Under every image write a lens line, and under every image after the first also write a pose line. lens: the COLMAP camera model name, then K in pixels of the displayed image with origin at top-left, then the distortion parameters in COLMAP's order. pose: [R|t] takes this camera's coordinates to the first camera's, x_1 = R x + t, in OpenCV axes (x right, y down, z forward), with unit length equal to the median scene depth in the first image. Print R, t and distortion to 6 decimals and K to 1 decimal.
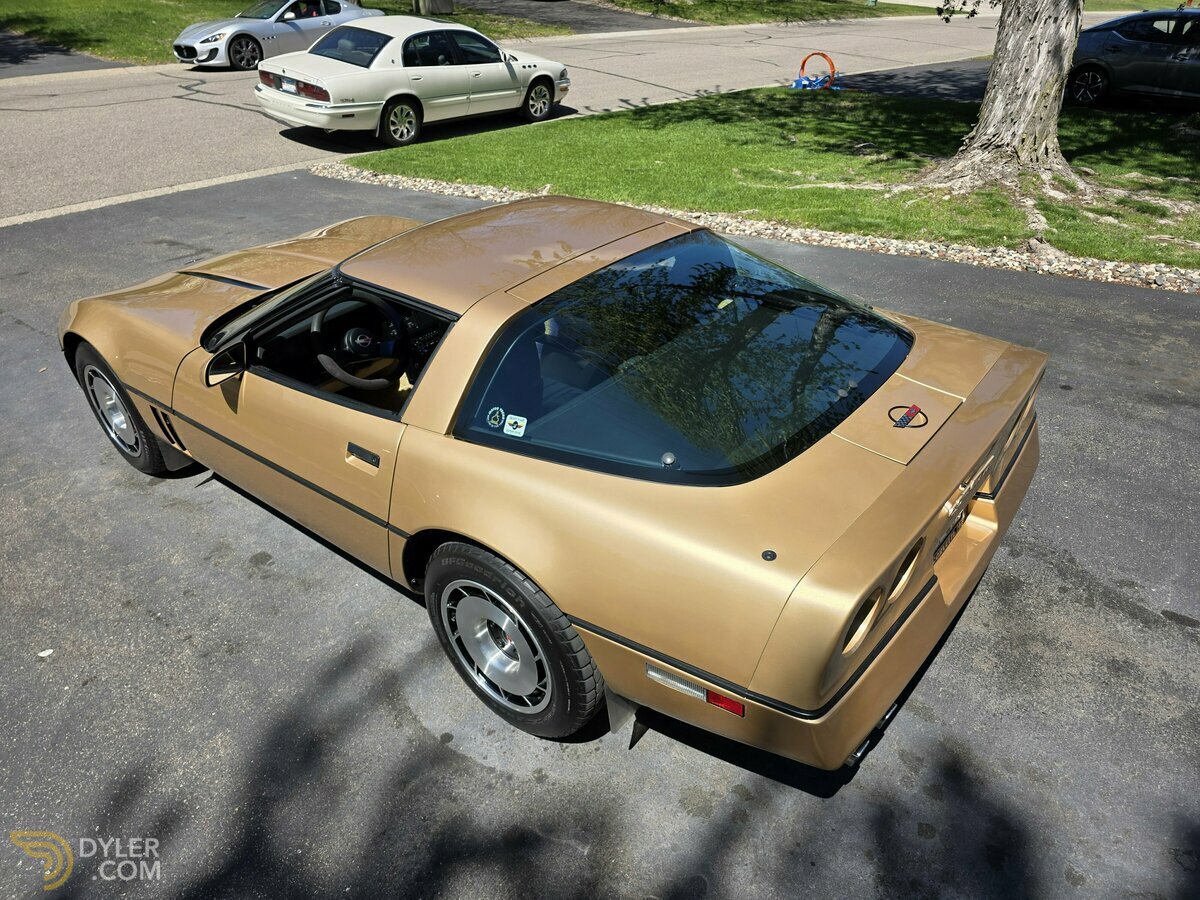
lens RADIAL K [[801.0, 0, 618.7], [0, 801.0, 462.5], [0, 0, 1]] dist [0.037140, -0.036587]
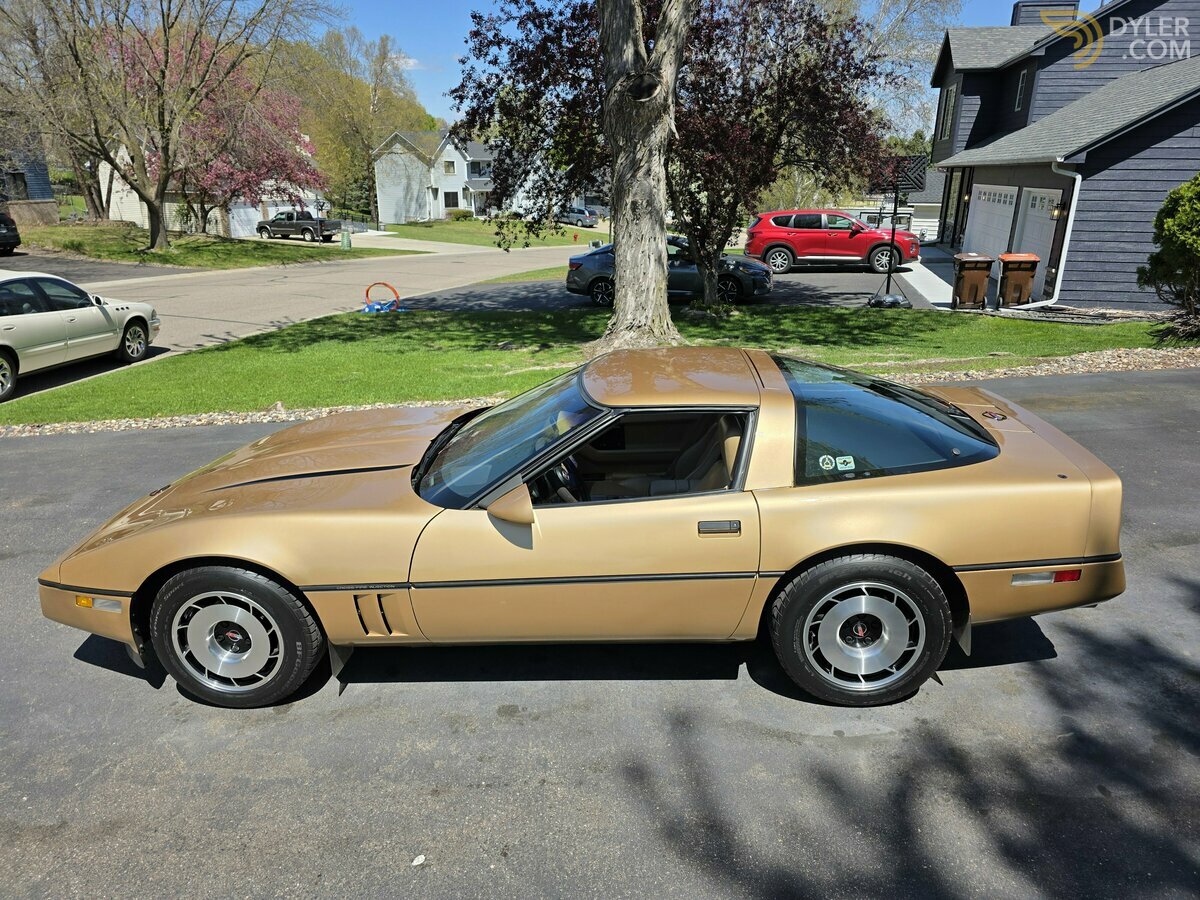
lens RADIAL K [[799.1, 0, 603.5], [0, 799.1, 459.5], [0, 0, 1]] dist [0.074309, -0.069571]
pose [[0.815544, -0.181778, 0.549404, -0.343515], [0.318528, 0.933633, -0.163922, 0.012198], [-0.483144, 0.308686, 0.819320, 0.011426]]
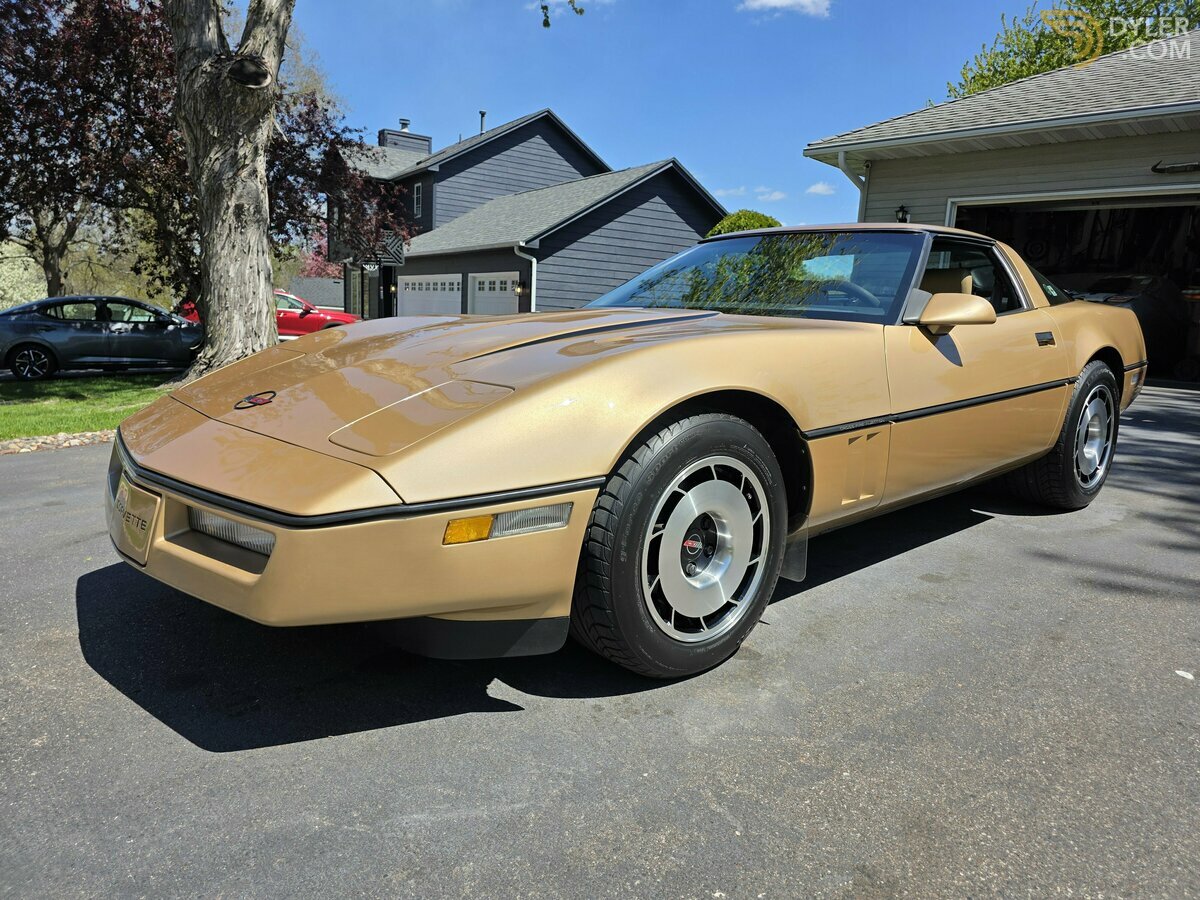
lens RADIAL K [[809.0, 0, 600.6], [0, 809.0, 461.5], [0, 0, 1]] dist [0.050022, -0.058111]
pose [[0.178630, -0.154110, 0.971772, -0.528267], [0.512653, 0.857579, 0.041766, -0.078148], [-0.839808, 0.490722, 0.232194, 0.422237]]
